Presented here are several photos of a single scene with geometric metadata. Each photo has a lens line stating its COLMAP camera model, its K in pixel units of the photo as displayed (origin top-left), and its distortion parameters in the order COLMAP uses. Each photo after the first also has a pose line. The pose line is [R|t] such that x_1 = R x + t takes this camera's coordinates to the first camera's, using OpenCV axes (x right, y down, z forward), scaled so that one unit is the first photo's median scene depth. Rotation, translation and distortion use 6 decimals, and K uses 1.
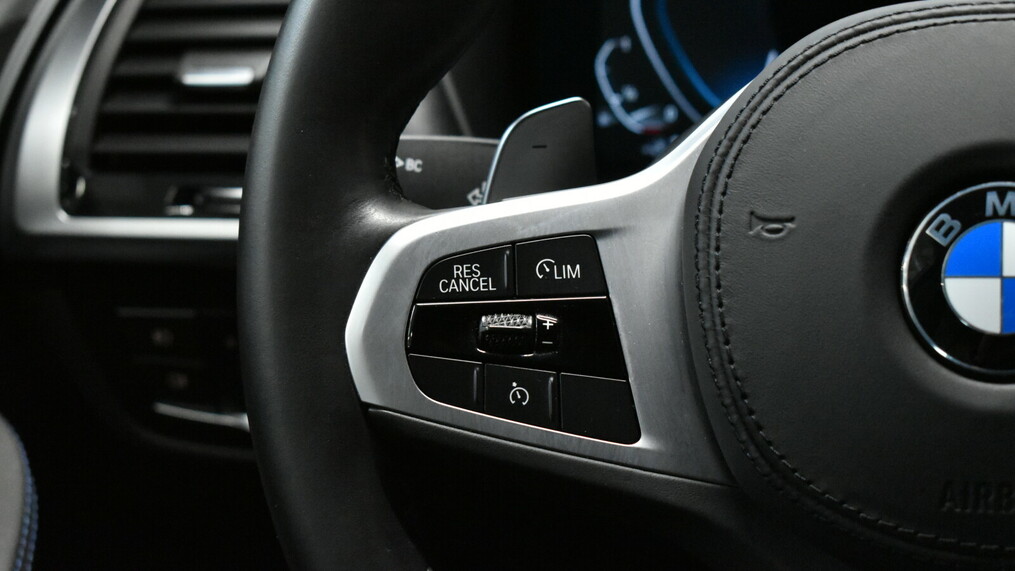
lens RADIAL K [[2129.6, 0, 506.2], [0, 2129.6, 283.3], [0, 0, 1]] dist [-0.023680, 0.000000]
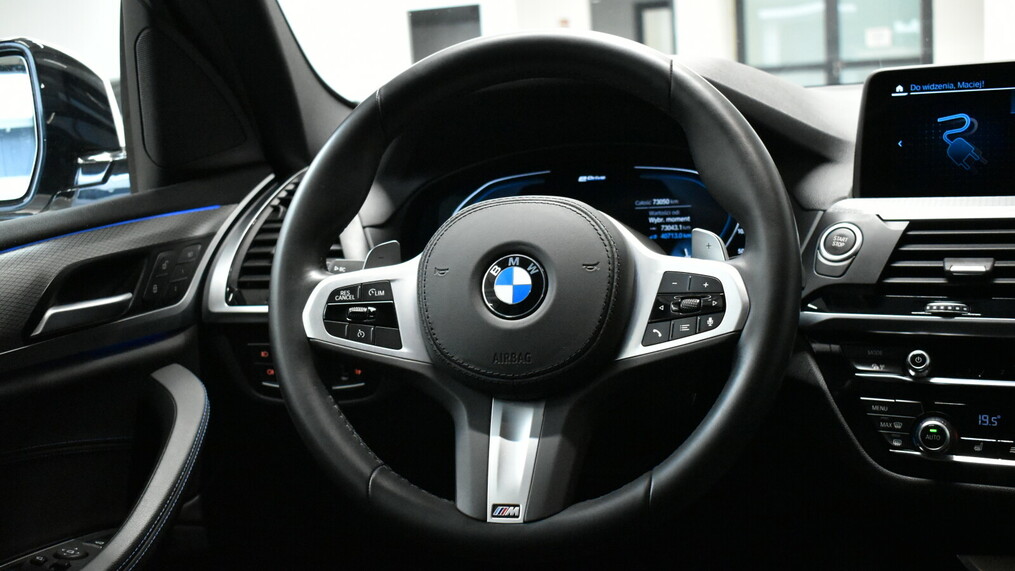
lens RADIAL K [[1161.8, 0, 514.0], [0, 1161.8, 285.8], [0, 0, 1]] dist [-0.030253, 0.000000]
pose [[0.999834, -0.006751, -0.016896, 0.240592], [0.004278, 0.989813, -0.142308, 0.212500], [0.017685, 0.142212, 0.989678, -0.573224]]
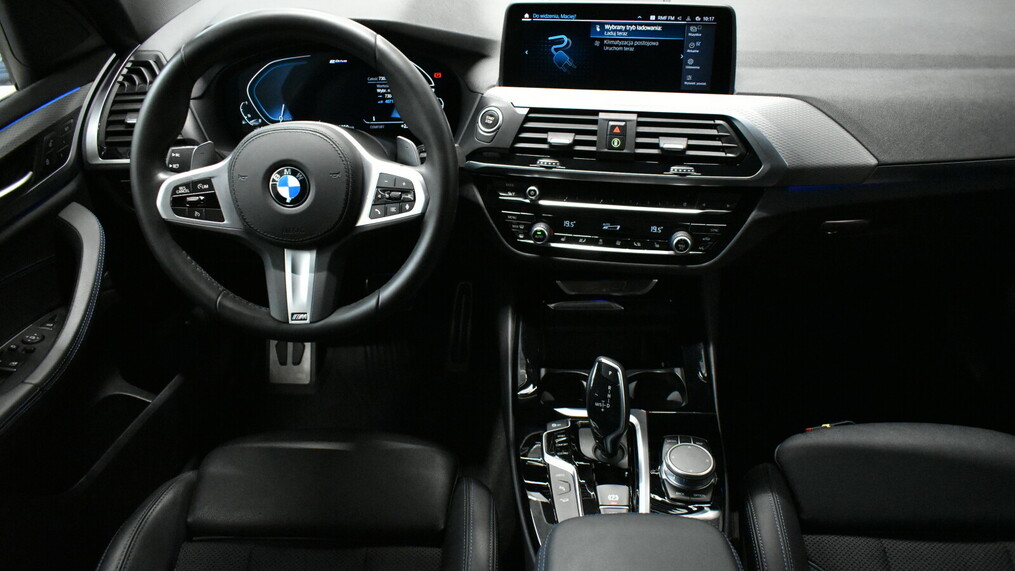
lens RADIAL K [[770.7, 0, 510.6], [0, 770.7, 291.3], [0, 0, 1]] dist [-0.014529, -0.001465]
pose [[0.976723, -0.098173, 0.190722, 0.342468], [0.042885, 0.960542, 0.274810, -0.221628], [-0.210175, -0.260234, 0.942393, -0.802615]]
